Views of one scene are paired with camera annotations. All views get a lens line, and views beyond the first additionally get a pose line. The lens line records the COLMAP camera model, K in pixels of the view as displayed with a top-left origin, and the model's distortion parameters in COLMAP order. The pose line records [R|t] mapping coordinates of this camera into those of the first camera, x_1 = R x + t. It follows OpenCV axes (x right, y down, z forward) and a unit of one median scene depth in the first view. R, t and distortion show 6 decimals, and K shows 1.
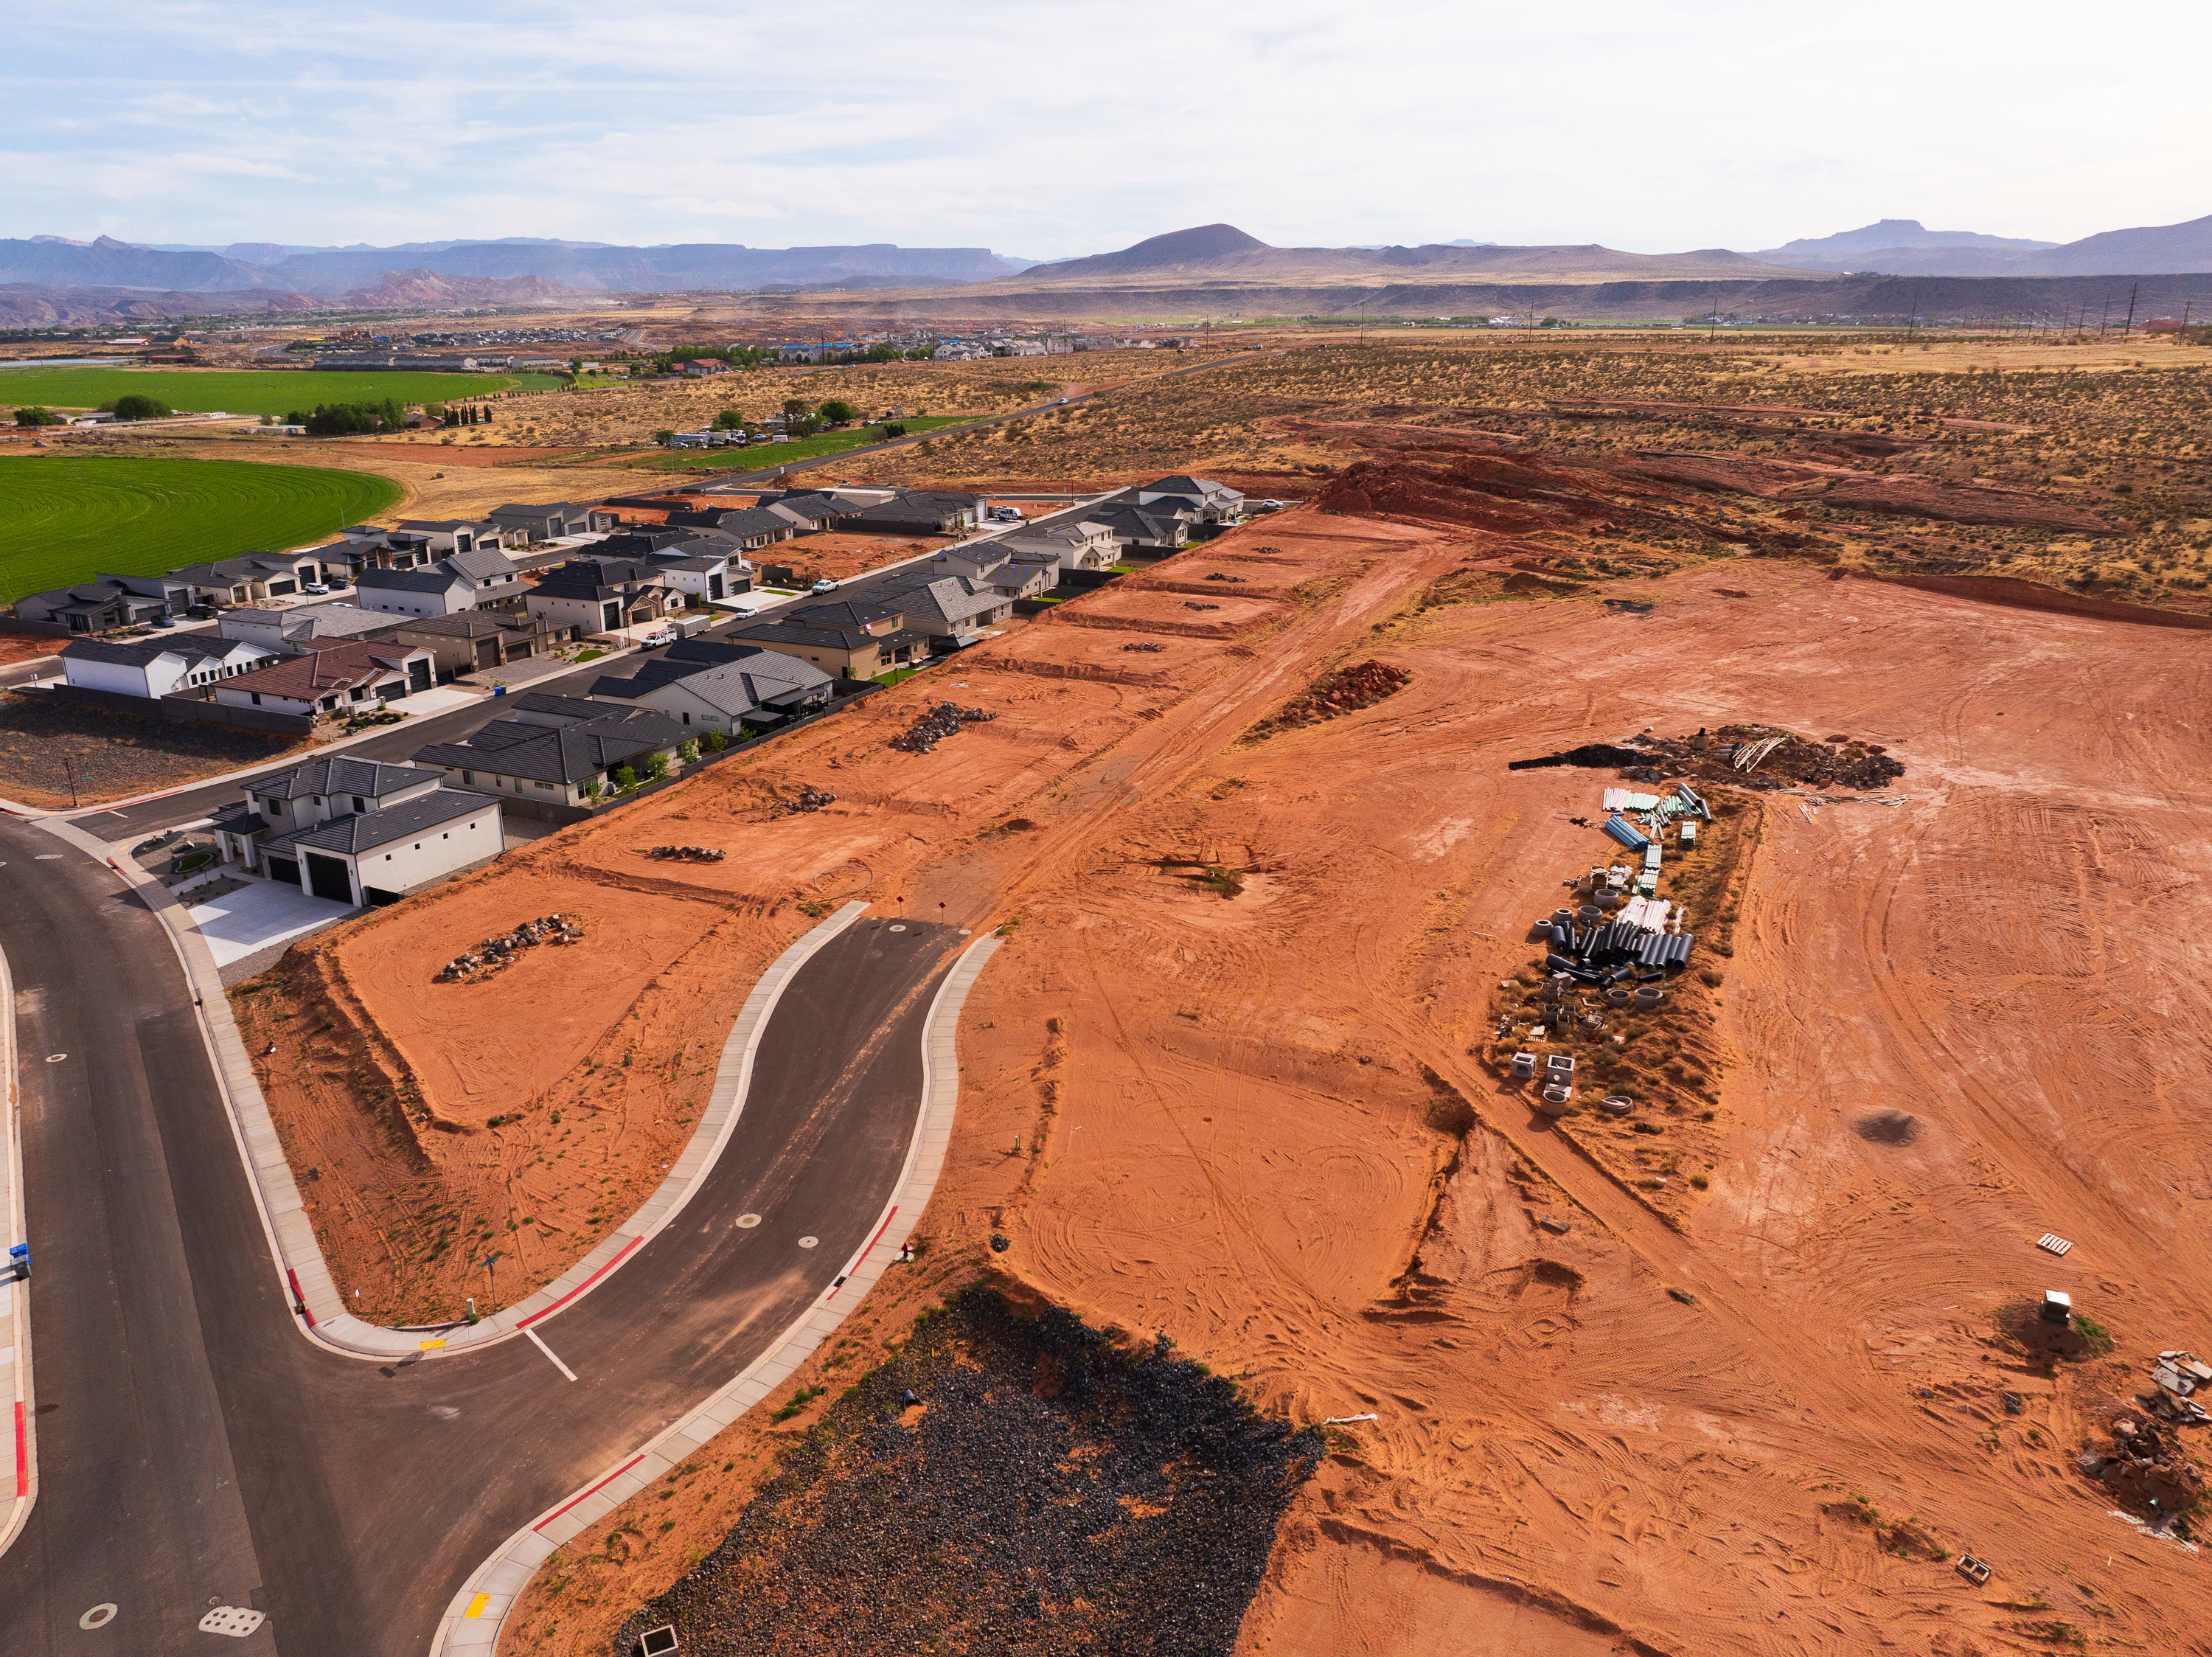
lens RADIAL K [[1556.9, 0, 1104.3], [0, 1556.9, 814.2], [0, 0, 1]] dist [-0.039942, 0.005752]
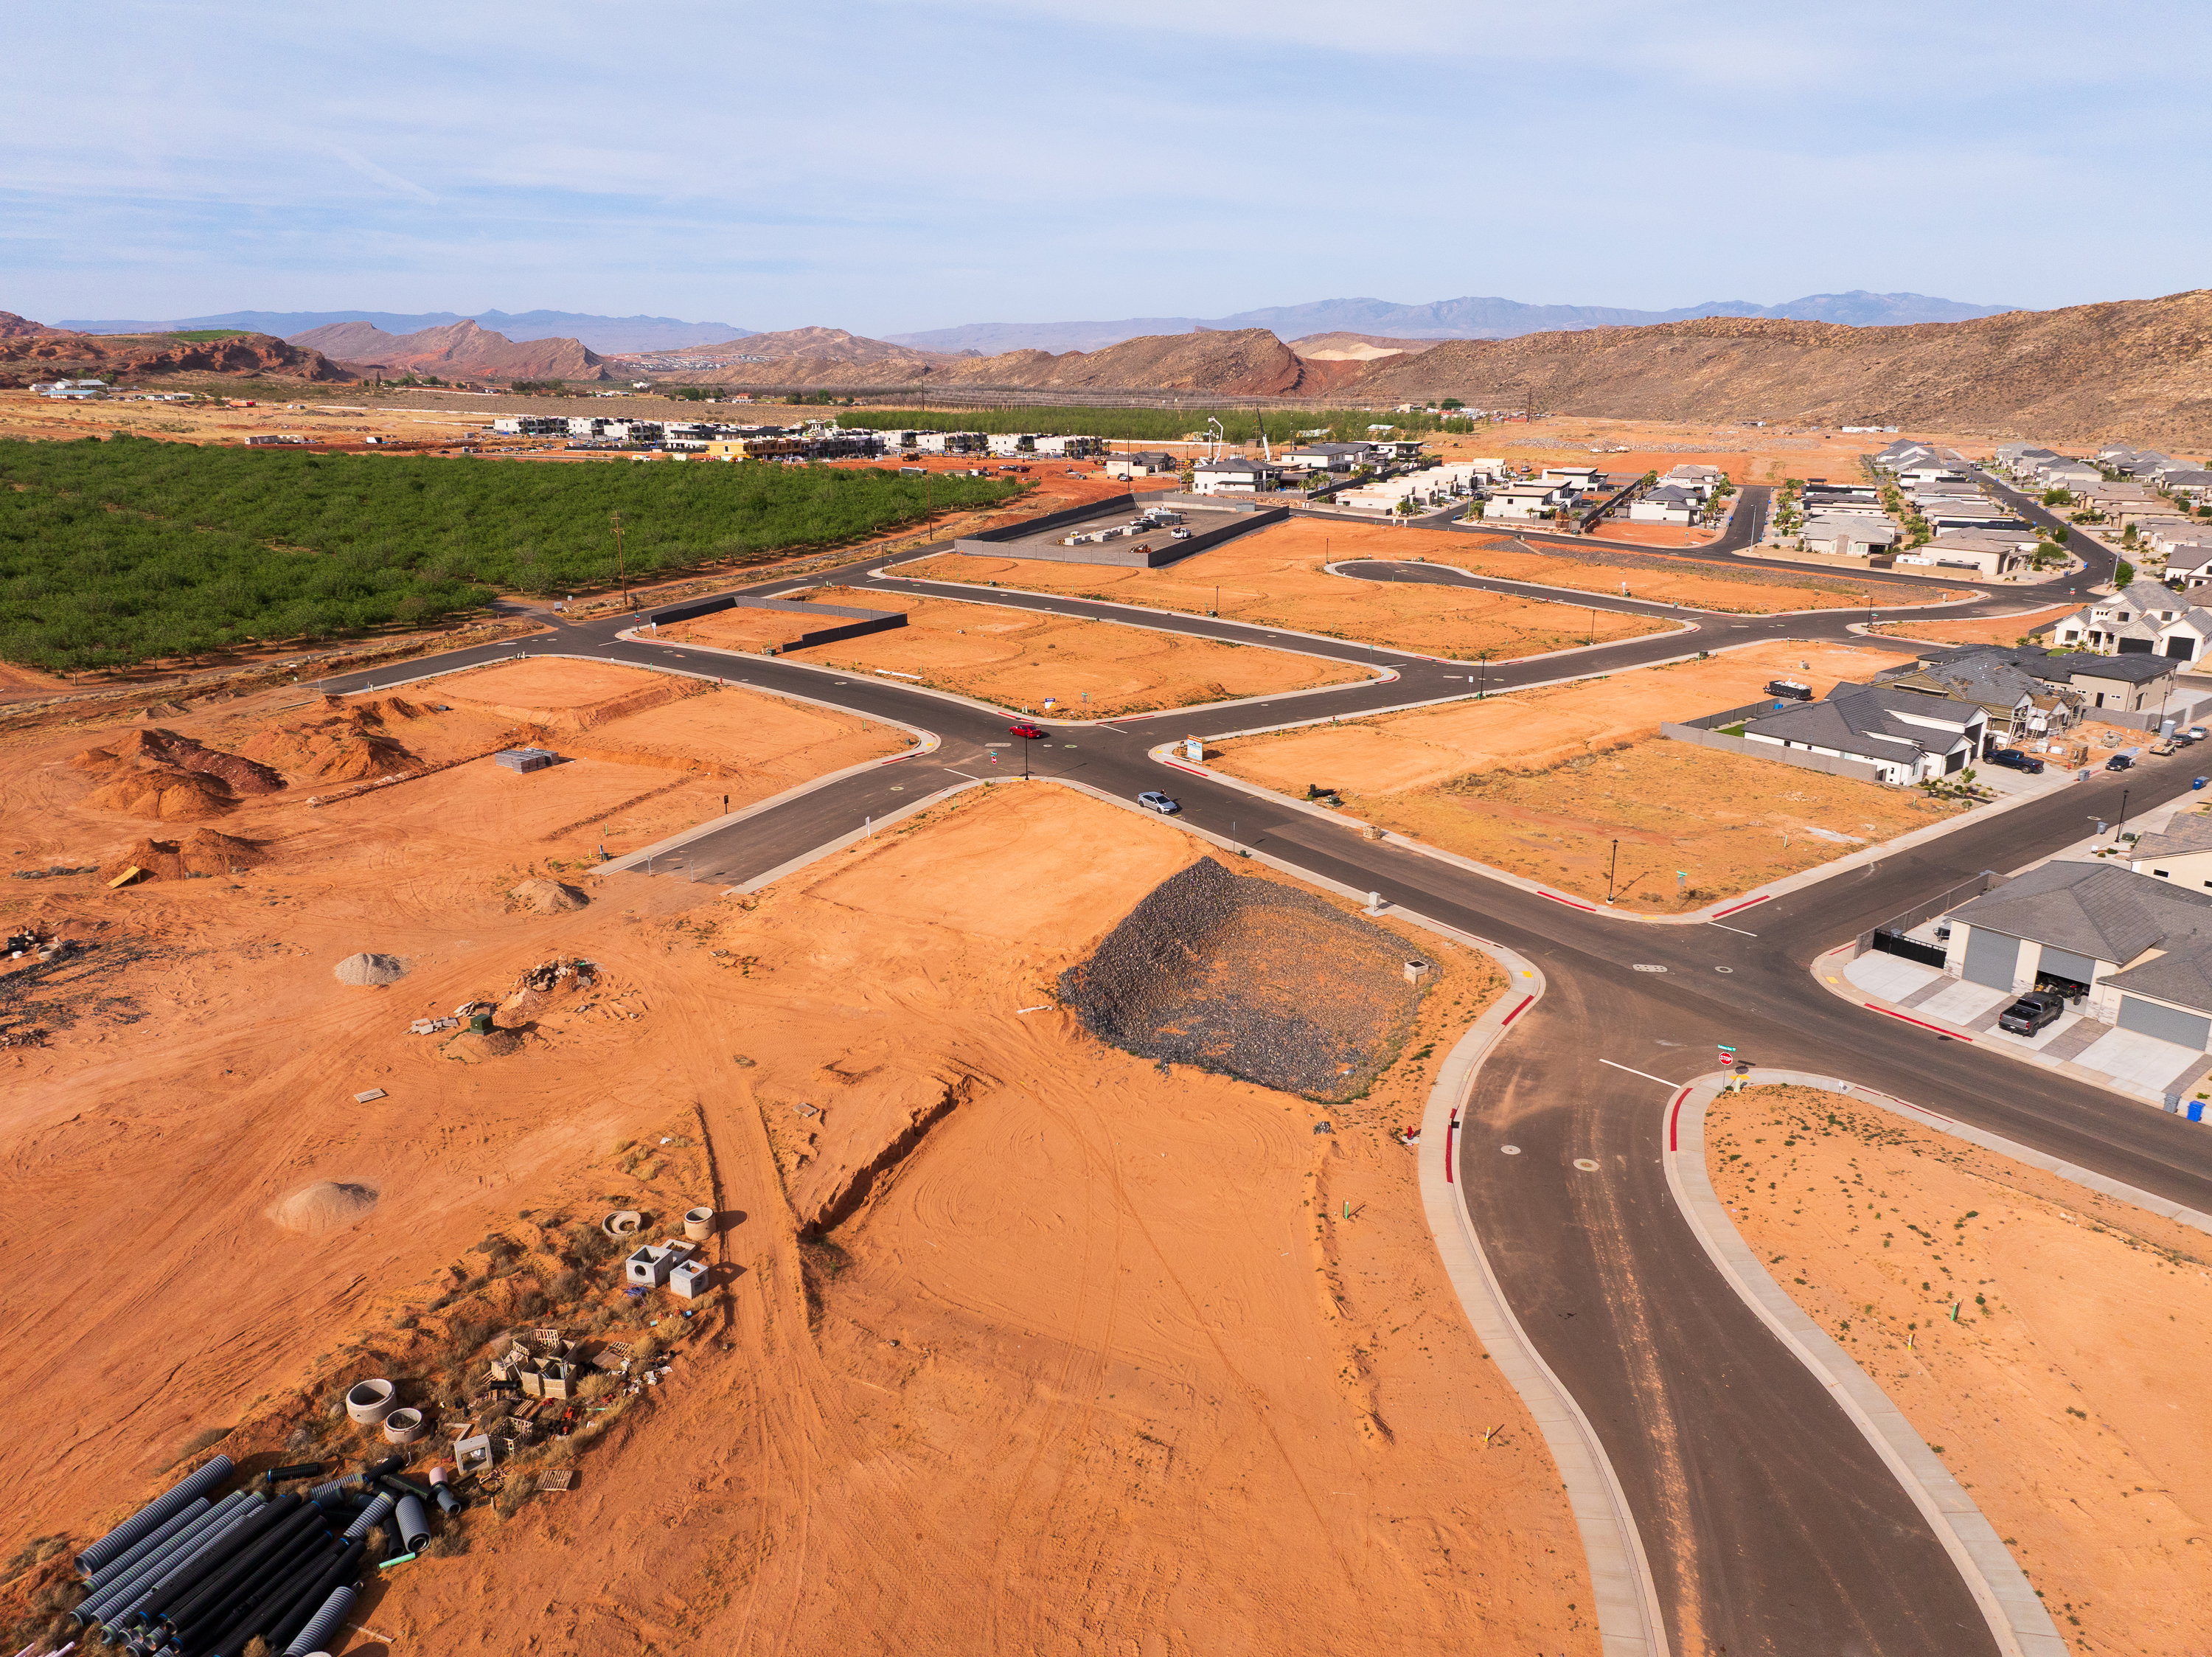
lens RADIAL K [[1556.9, 0, 1109.0], [0, 1556.9, 814.4], [0, 0, 1]] dist [-0.039942, 0.005752]
pose [[-0.999203, 0.013695, -0.037489, 0.105590], [-0.010194, 0.820569, 0.571457, -0.460413], [0.038589, 0.571384, -0.819775, 1.572086]]
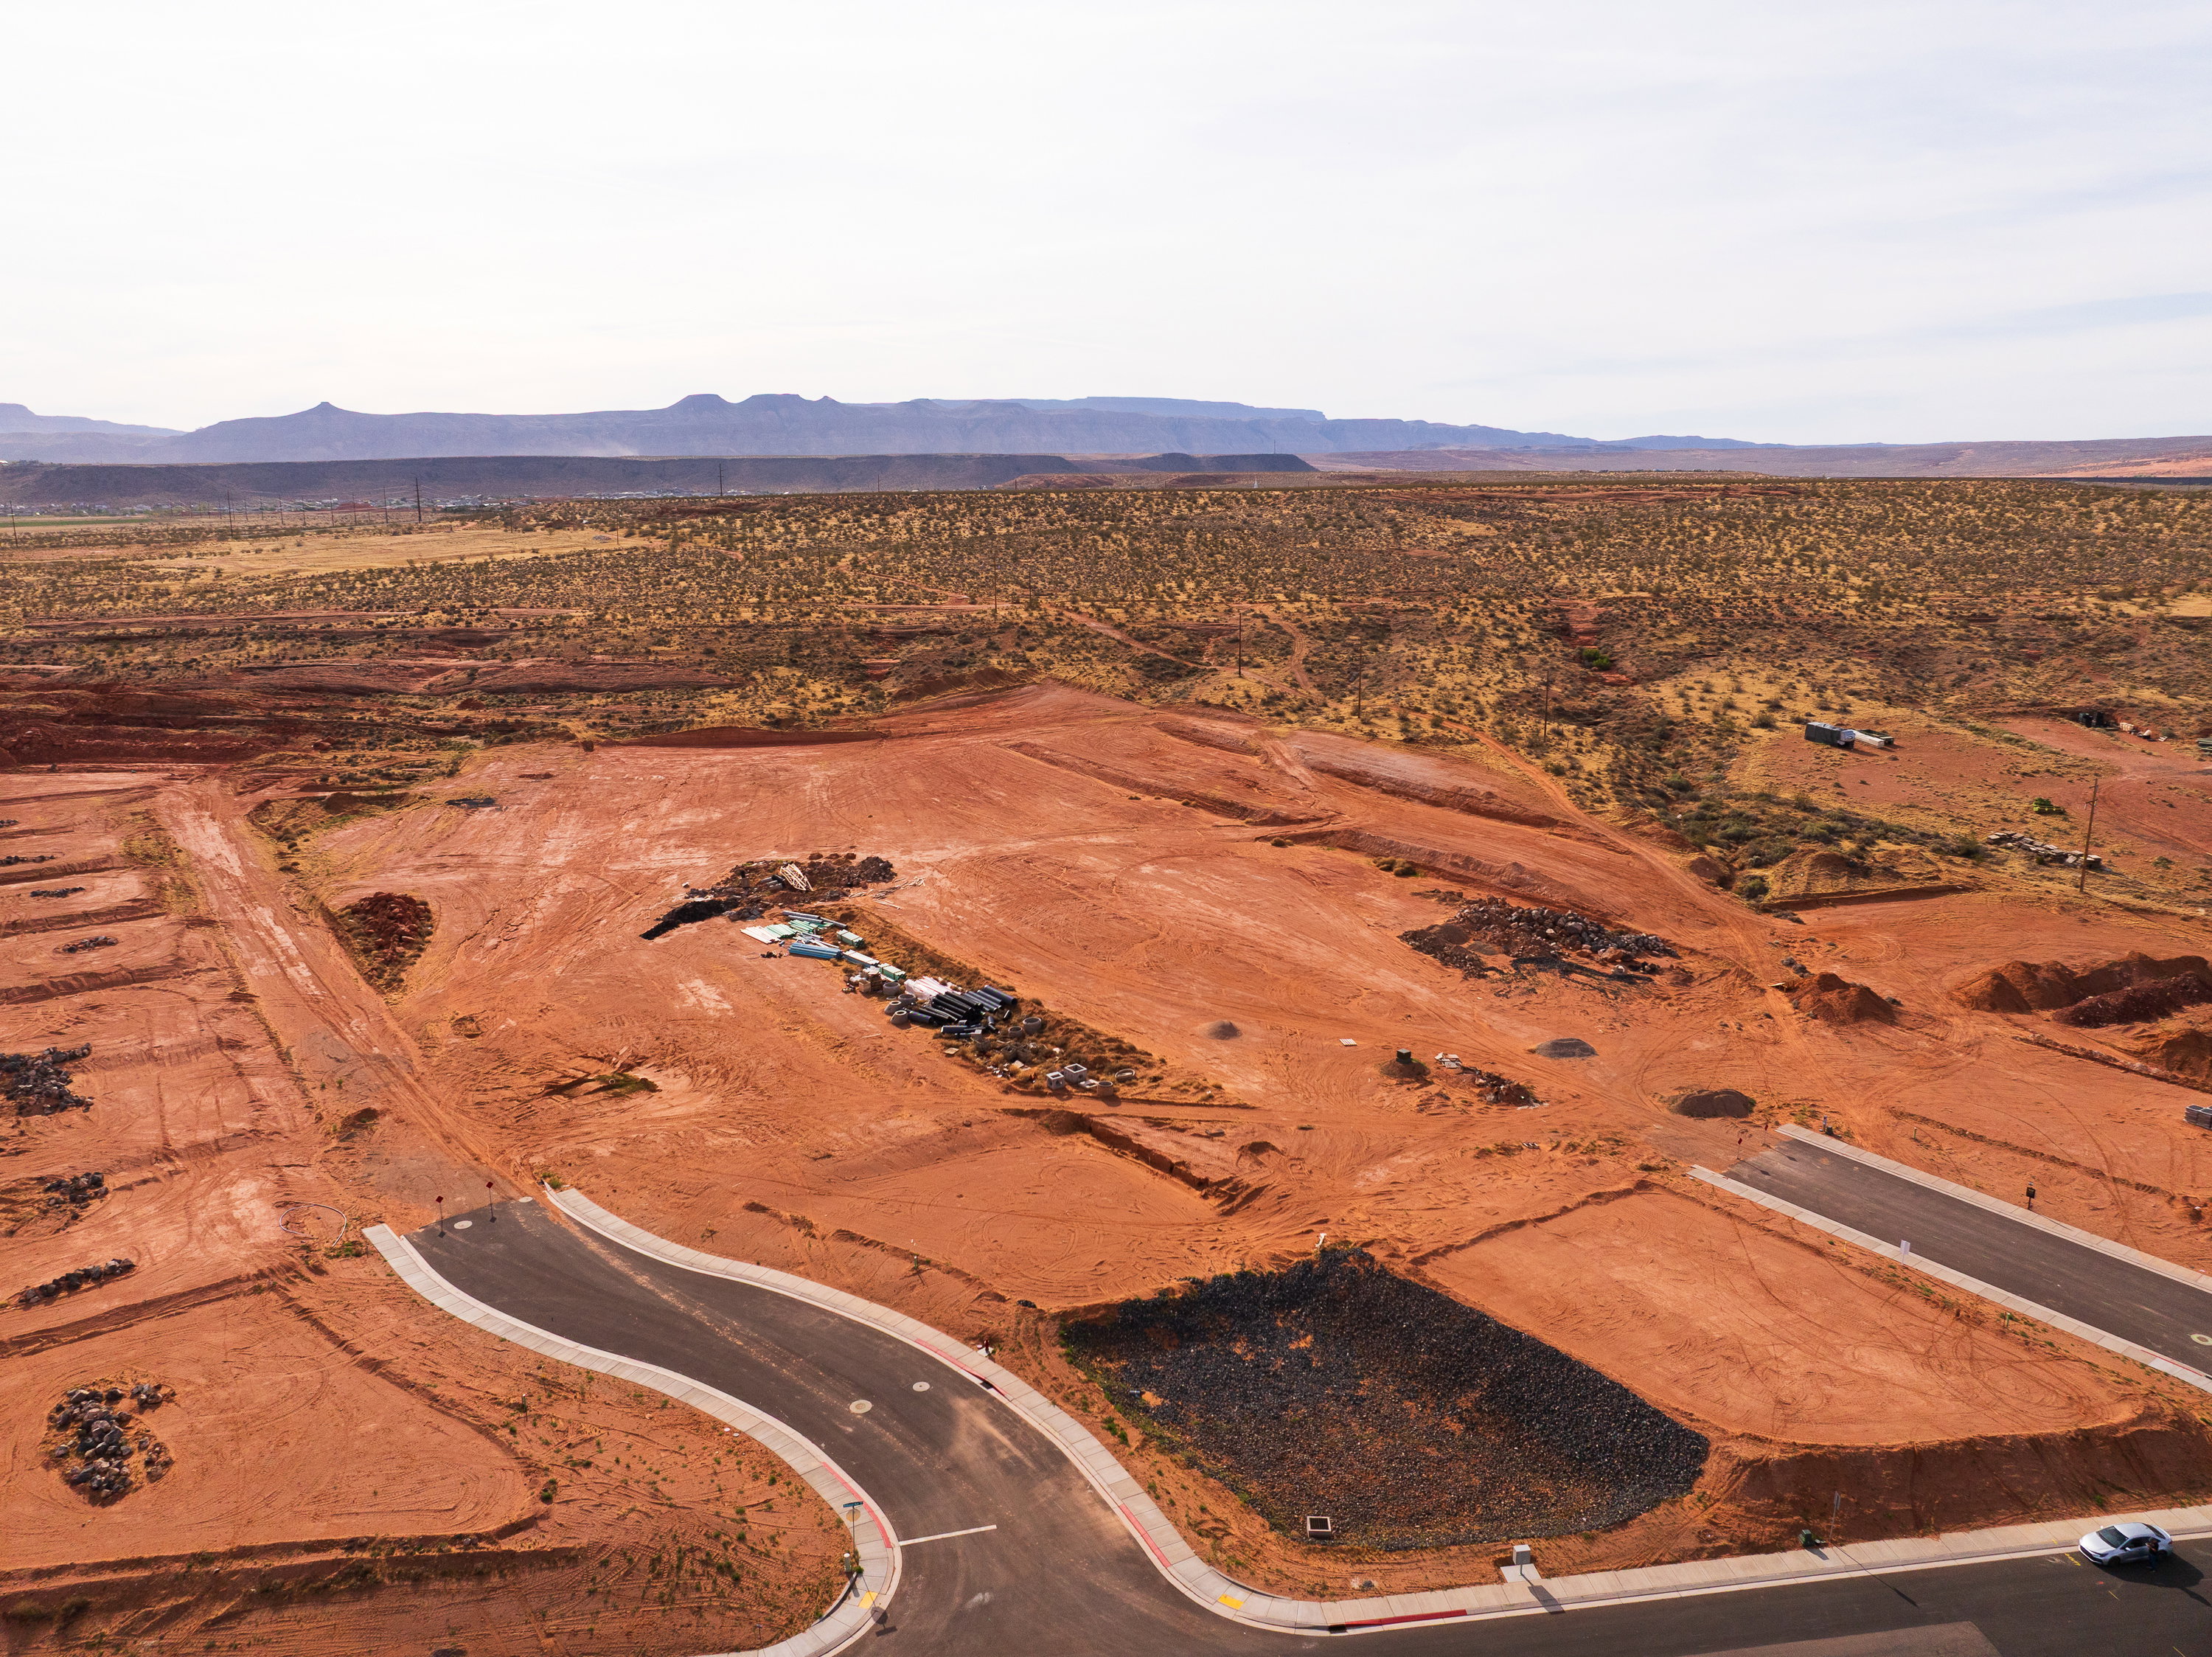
lens RADIAL K [[1556.9, 0, 1095.9], [0, 1556.9, 808.1], [0, 0, 1]] dist [-0.039942, 0.005752]
pose [[0.485953, -0.181014, 0.855034, -0.955766], [0.277943, 0.959535, 0.045170, -0.143841], [-0.828612, 0.215700, 0.516601, 0.179990]]
